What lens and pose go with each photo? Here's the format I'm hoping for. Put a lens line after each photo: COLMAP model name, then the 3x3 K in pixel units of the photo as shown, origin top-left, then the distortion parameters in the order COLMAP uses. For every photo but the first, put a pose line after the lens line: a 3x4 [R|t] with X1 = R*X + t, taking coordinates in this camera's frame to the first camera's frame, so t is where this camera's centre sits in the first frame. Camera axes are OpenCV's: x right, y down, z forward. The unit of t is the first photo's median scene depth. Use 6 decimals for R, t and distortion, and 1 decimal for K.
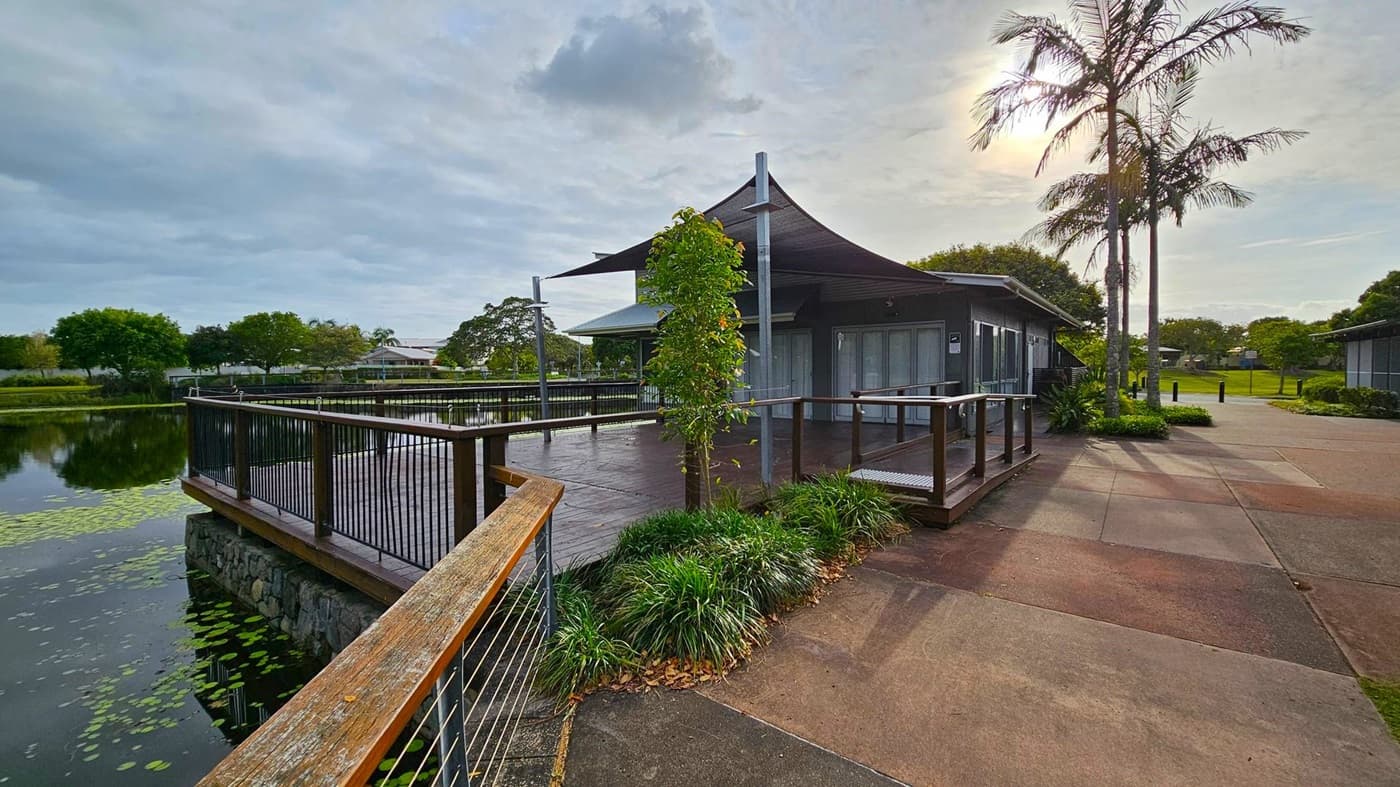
lens RADIAL K [[575.2, 0, 681.3], [0, 575.2, 412.8], [0, 0, 1]] dist [-0.000108, 0.000020]
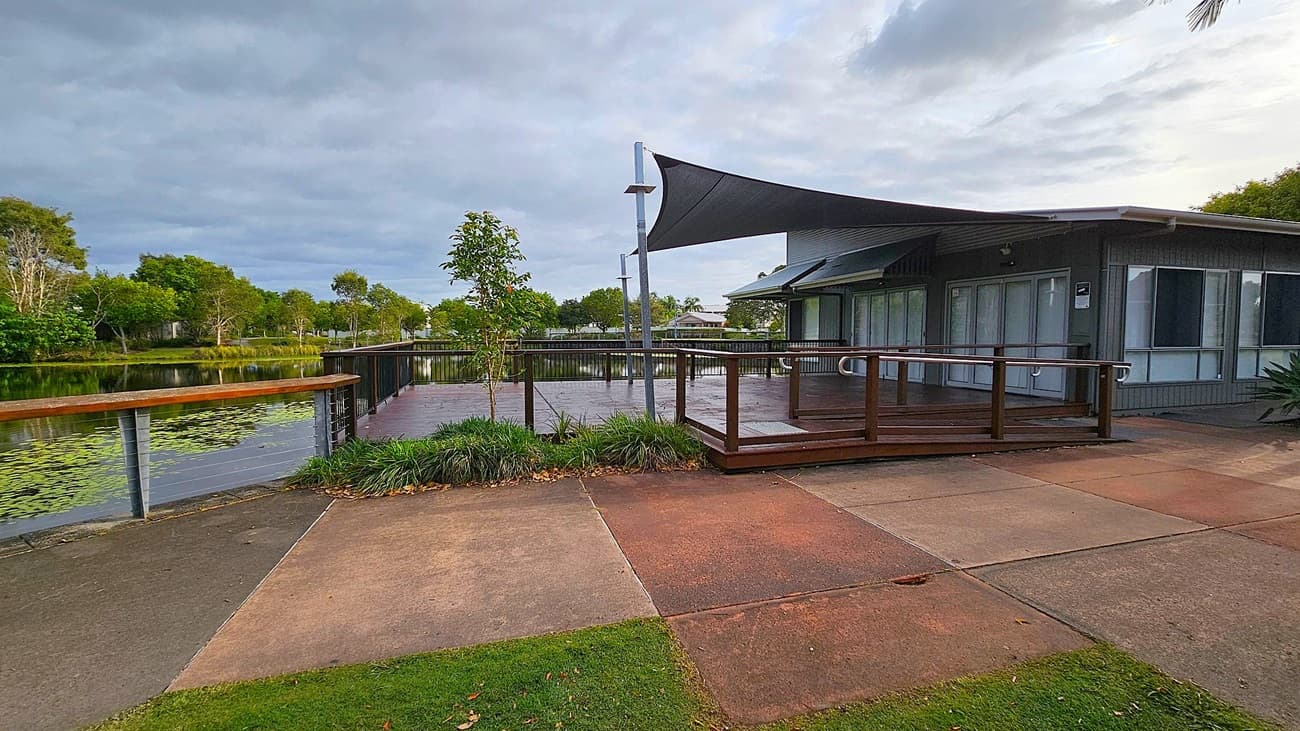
lens RADIAL K [[535.7, 0, 638.5], [0, 535.7, 364.8], [0, 0, 1]] dist [-0.001718, -0.000326]
pose [[0.807216, 0.043668, -0.588639, 0.115240], [-0.052147, 0.998636, 0.002572, 0.001130], [0.587949, 0.028619, 0.808392, 0.013659]]
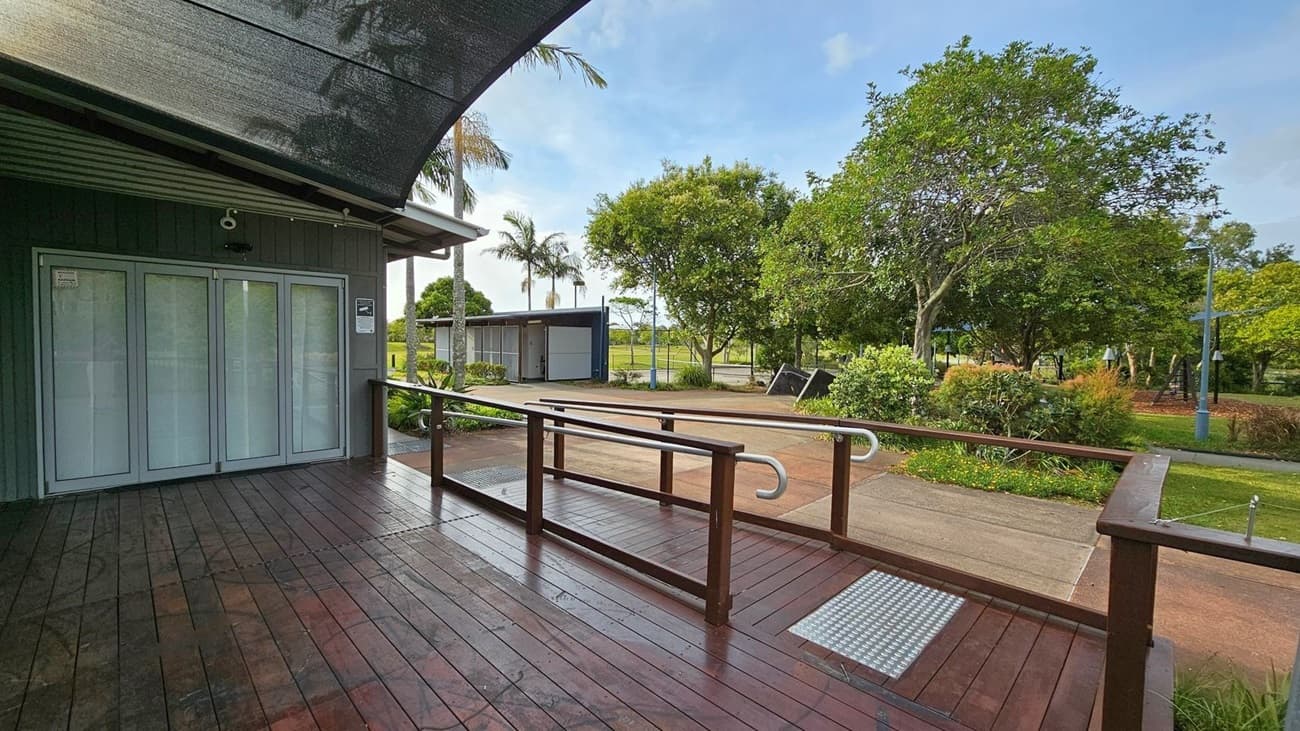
lens RADIAL K [[535.7, 0, 638.5], [0, 535.7, 364.8], [0, 0, 1]] dist [-0.001718, -0.000326]
pose [[0.121991, -0.031703, 0.992025, -0.011308], [0.061576, 0.997806, 0.024316, -0.018297], [-0.990619, 0.058119, 0.123676, 0.179363]]
